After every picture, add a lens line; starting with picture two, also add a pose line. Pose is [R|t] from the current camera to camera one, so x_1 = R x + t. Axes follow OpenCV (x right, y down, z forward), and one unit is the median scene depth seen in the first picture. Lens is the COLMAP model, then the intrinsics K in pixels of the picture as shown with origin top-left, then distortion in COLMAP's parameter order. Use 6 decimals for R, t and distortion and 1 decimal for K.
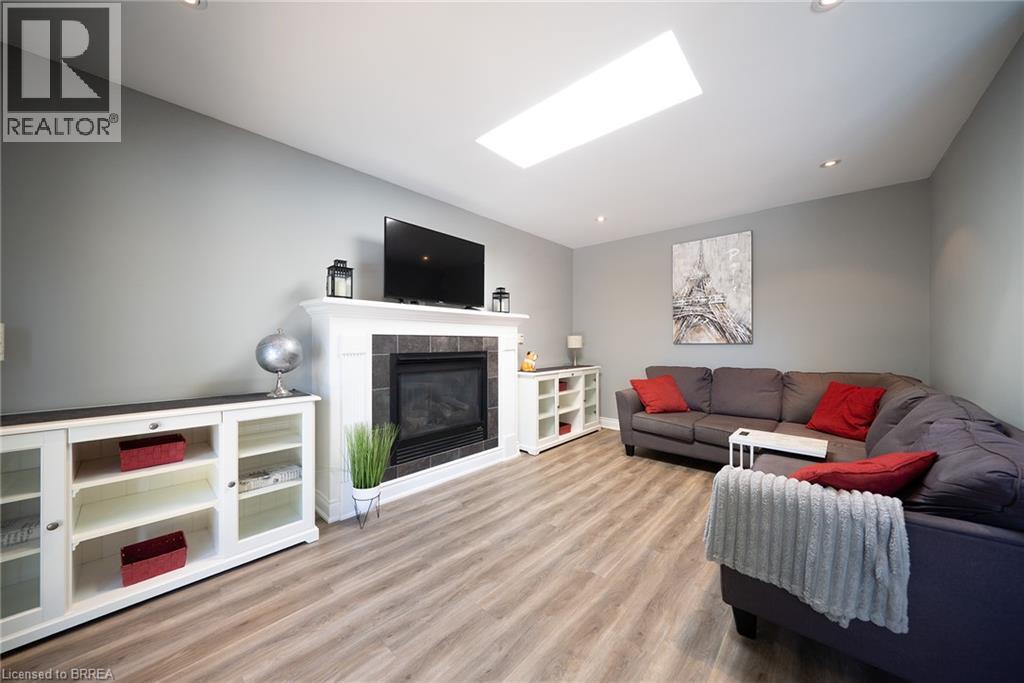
lens RADIAL K [[353.6, 0, 509.6], [0, 353.6, 343.0], [0, 0, 1]] dist [-0.007929, 0.000365]
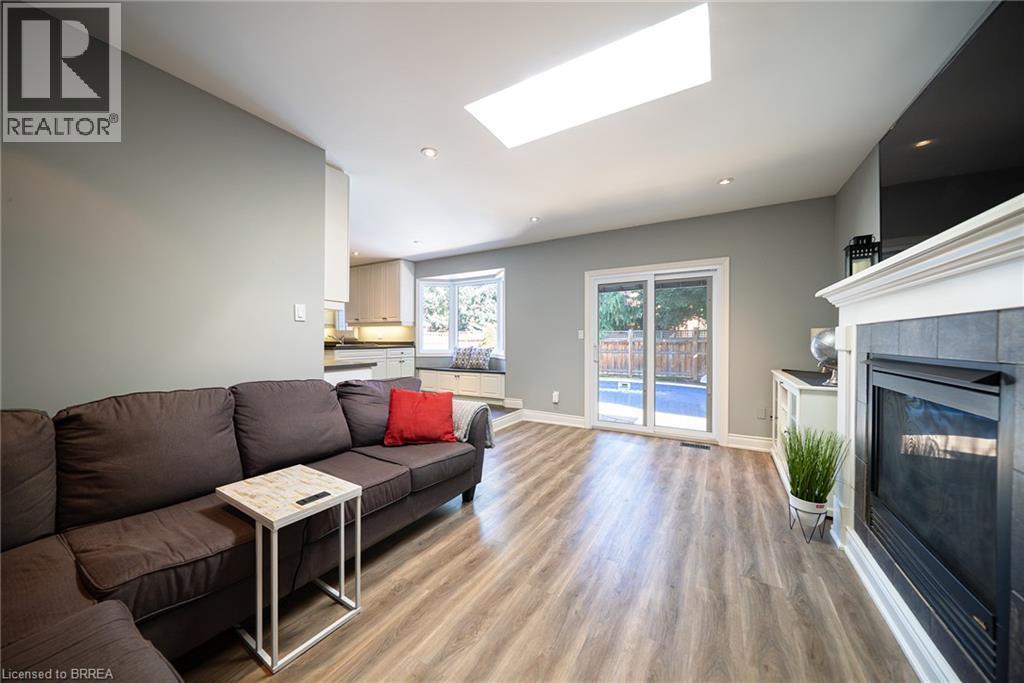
lens RADIAL K [[353.6, 0, 509.6], [0, 353.6, 343.0], [0, 0, 1]] dist [-0.007929, 0.000365]
pose [[-0.980205, 0.001228, -0.197984, 0.517138], [-0.000344, 0.999969, 0.007906, 0.008722], [0.197987, 0.007818, -0.980173, 1.750617]]
